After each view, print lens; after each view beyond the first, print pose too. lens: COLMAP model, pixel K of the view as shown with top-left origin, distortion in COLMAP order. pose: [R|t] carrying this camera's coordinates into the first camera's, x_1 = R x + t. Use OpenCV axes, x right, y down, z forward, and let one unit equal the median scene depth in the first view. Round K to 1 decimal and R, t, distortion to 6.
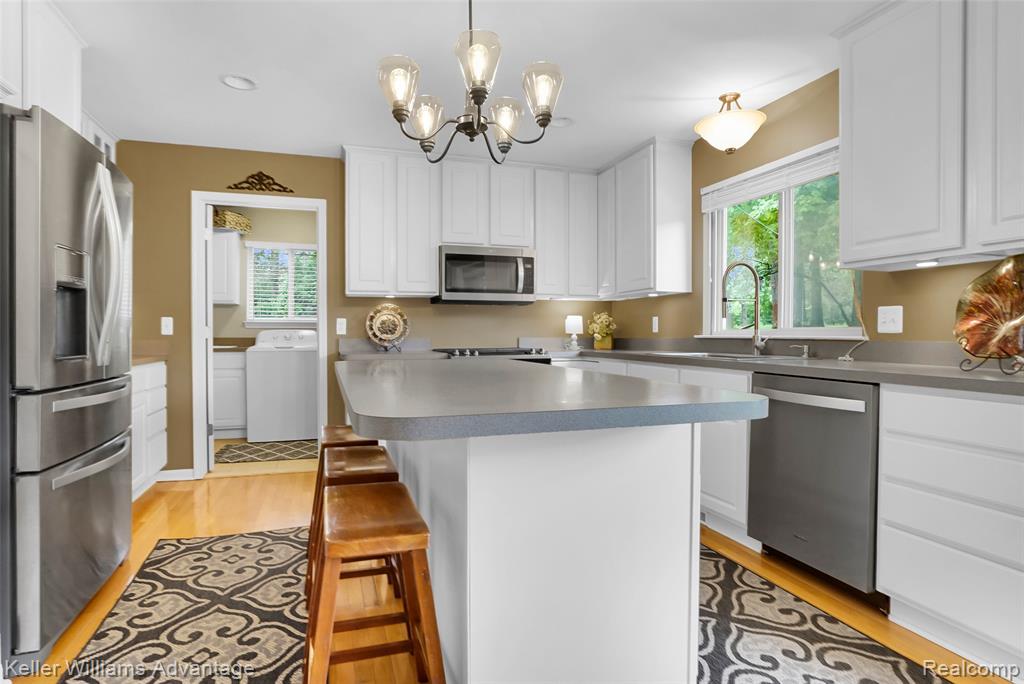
lens RADIAL K [[538.3, 0, 515.2], [0, 538.3, 336.3], [0, 0, 1]] dist [-0.055689, 0.031459]
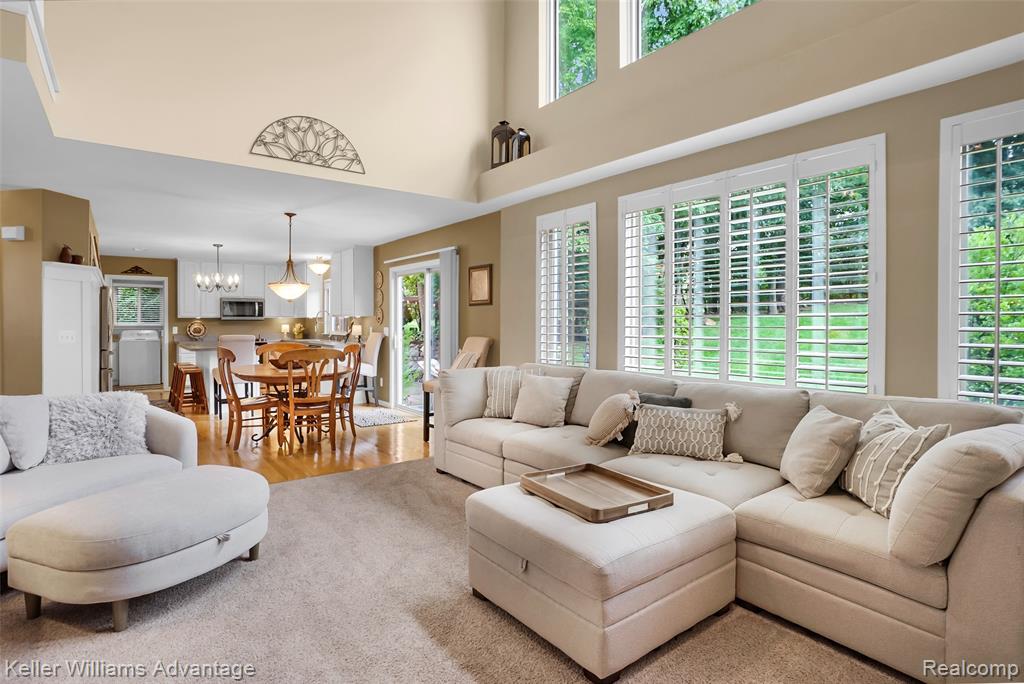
lens RADIAL K [[528.8, 0, 510.6], [0, 528.8, 324.6], [0, 0, 1]] dist [-0.054139, 0.032218]
pose [[0.954423, -0.003302, 0.298439, 0.437759], [0.003510, 0.999994, -0.000162, -0.041109], [-0.298436, 0.001202, 0.954429, -1.772290]]
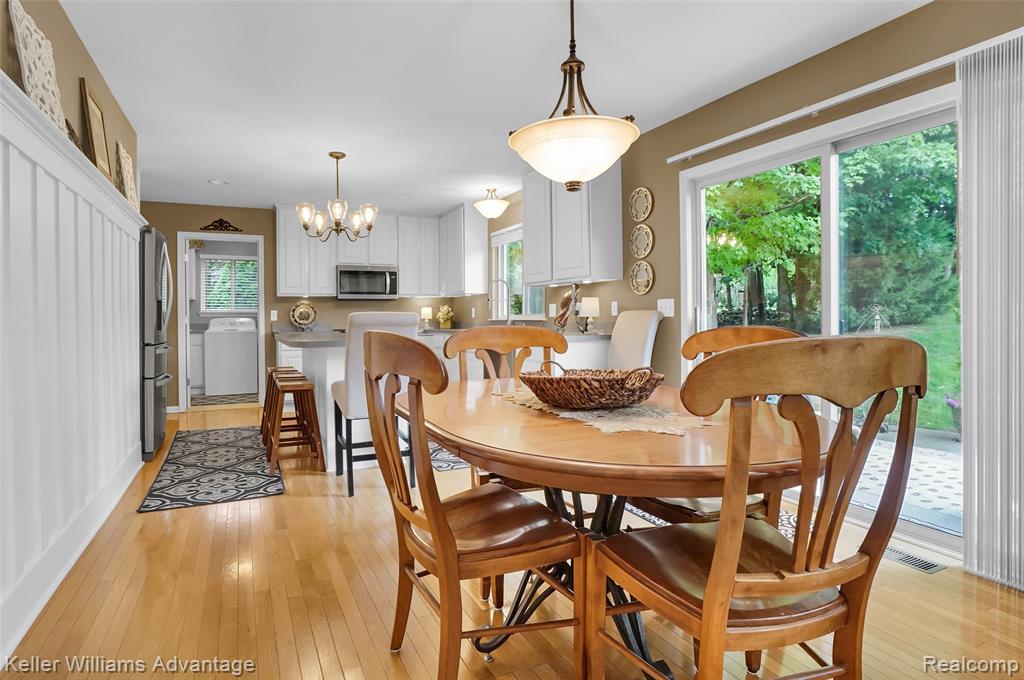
lens RADIAL K [[525.9, 0, 489.0], [0, 525.9, 320.7], [0, 0, 1]] dist [-0.046686, 0.000061]
pose [[0.995056, -0.009196, 0.098893, 0.167131], [0.009425, 0.999954, -0.001848, 0.005899], [-0.098872, 0.002771, 0.995096, -0.645307]]
